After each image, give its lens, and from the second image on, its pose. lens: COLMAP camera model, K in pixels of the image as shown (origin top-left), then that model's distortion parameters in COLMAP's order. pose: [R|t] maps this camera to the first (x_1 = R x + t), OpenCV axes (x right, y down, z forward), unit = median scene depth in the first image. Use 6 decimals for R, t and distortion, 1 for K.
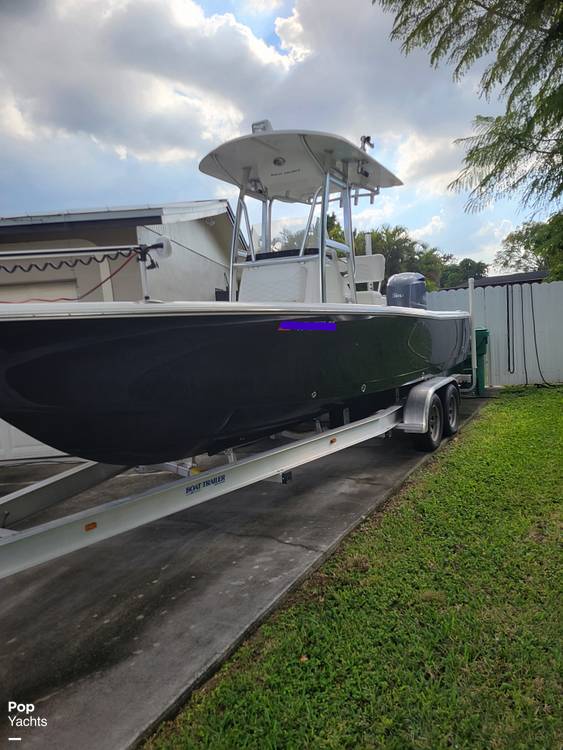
lens RADIAL K [[582.5, 0, 283.4], [0, 582.5, 384.6], [0, 0, 1]] dist [0.054147, -0.002577]
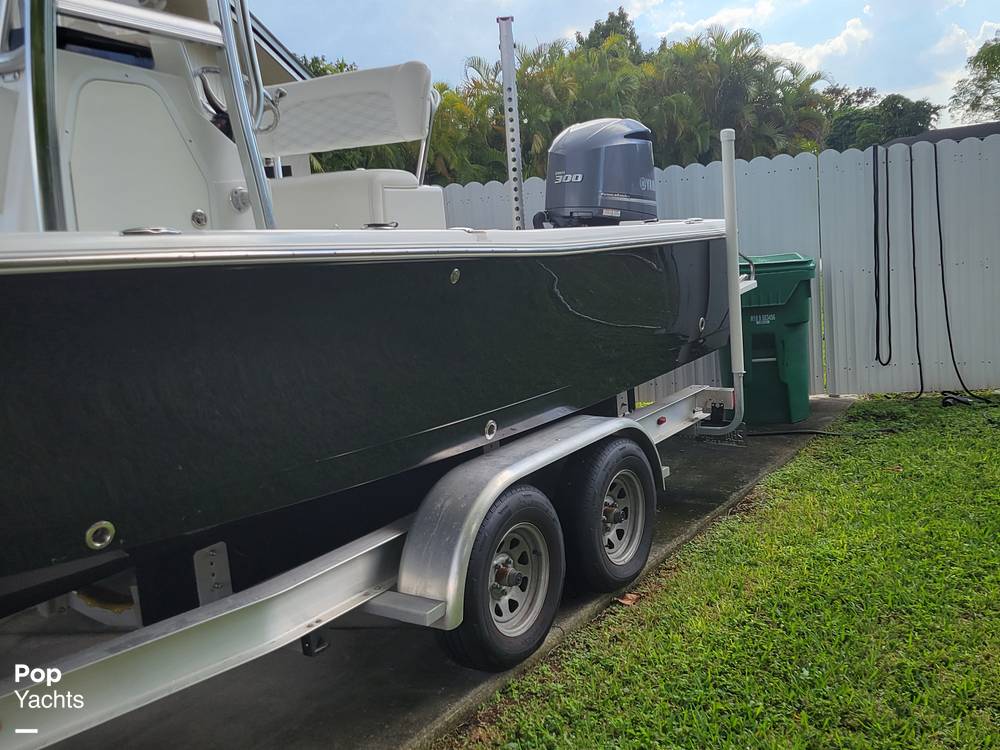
lens RADIAL K [[988.3, 0, 500.0], [0, 988.3, 375.0], [0, 0, 1]] dist [0.021266, -0.002637]
pose [[0.995104, 0.004774, -0.098716, 0.194378], [0.000371, 0.998645, 0.052037, -0.048859], [0.098831, -0.051819, 0.993754, 0.295359]]
